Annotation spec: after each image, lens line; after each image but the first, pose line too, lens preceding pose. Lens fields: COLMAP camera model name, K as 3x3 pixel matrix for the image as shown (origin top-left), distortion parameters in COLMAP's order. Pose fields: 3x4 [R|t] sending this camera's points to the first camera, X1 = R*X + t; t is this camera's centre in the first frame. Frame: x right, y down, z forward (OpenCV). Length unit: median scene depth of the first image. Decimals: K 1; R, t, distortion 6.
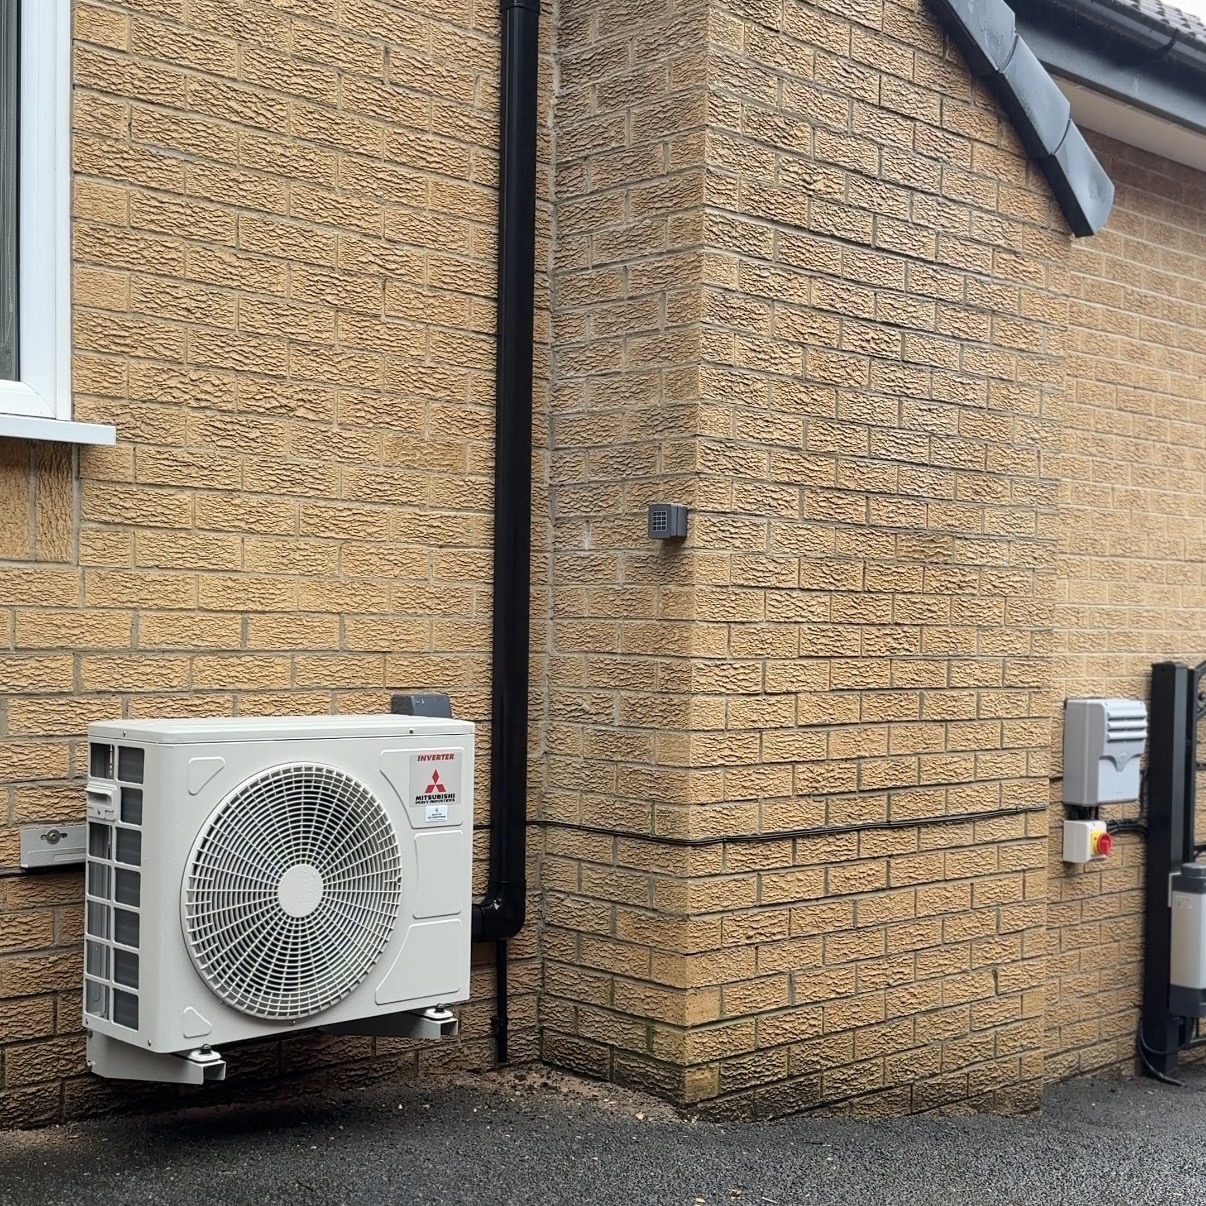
lens RADIAL K [[1766.7, 0, 603.0], [0, 1766.7, 604.3], [0, 0, 1]] dist [0.002804, 0.000000]
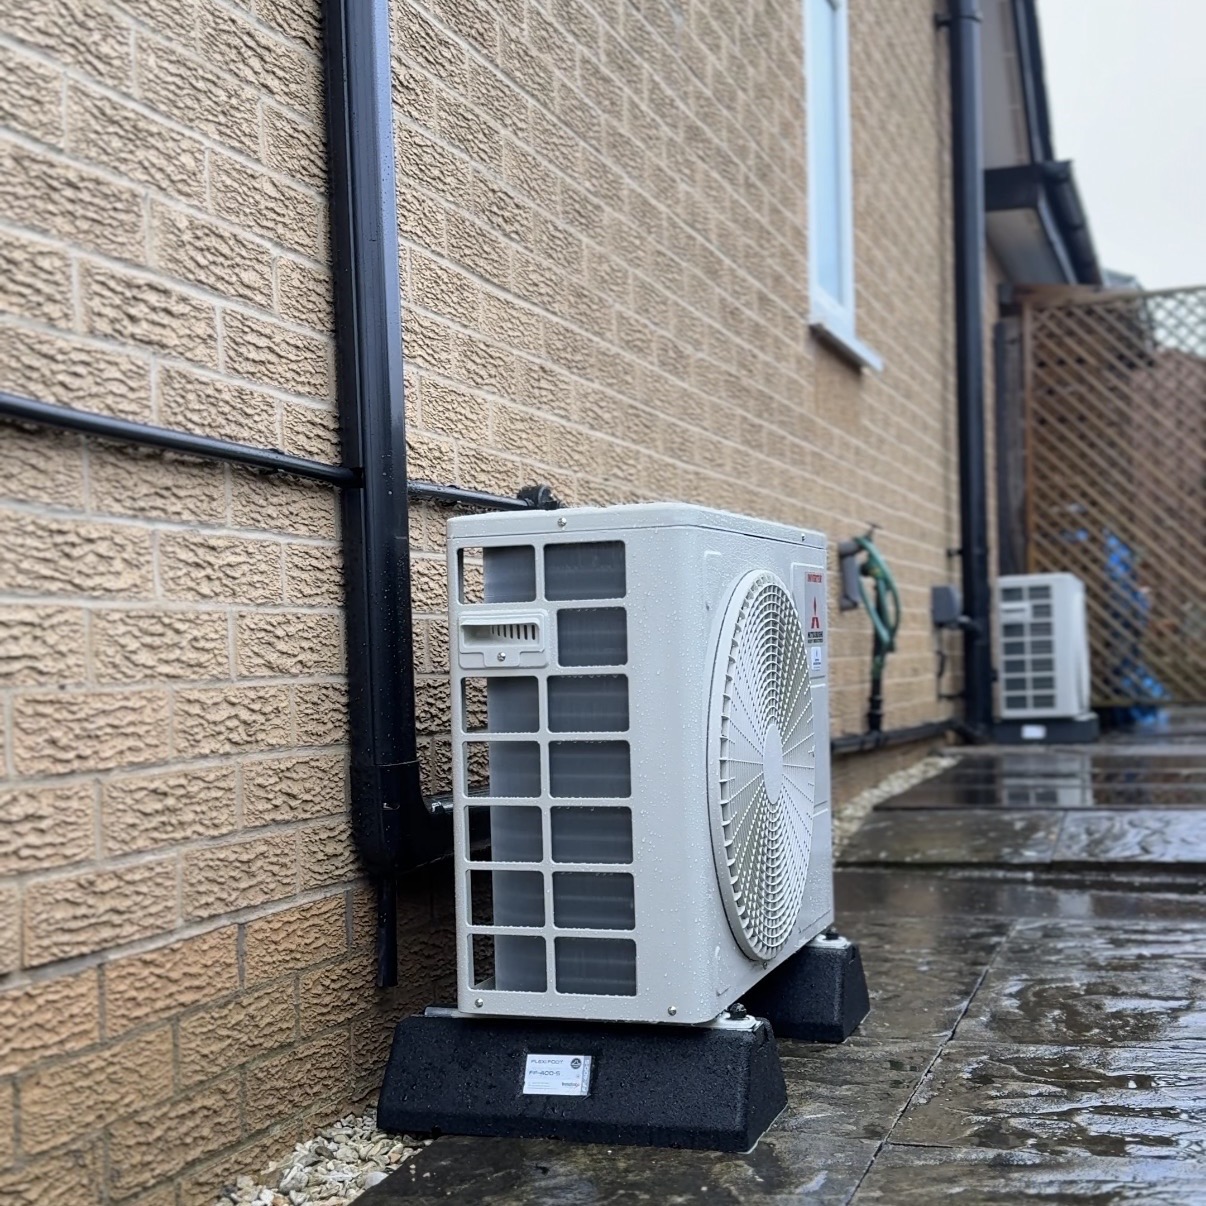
lens RADIAL K [[1766.7, 0, 602.8], [0, 1766.7, 603.0], [0, 0, 1]] dist [0.002804, 0.000000]
pose [[0.882850, -0.024569, 0.469012, -0.550033], [0.035102, 0.999289, -0.013728, 0.110303], [-0.468341, 0.028583, 0.883085, 0.449851]]
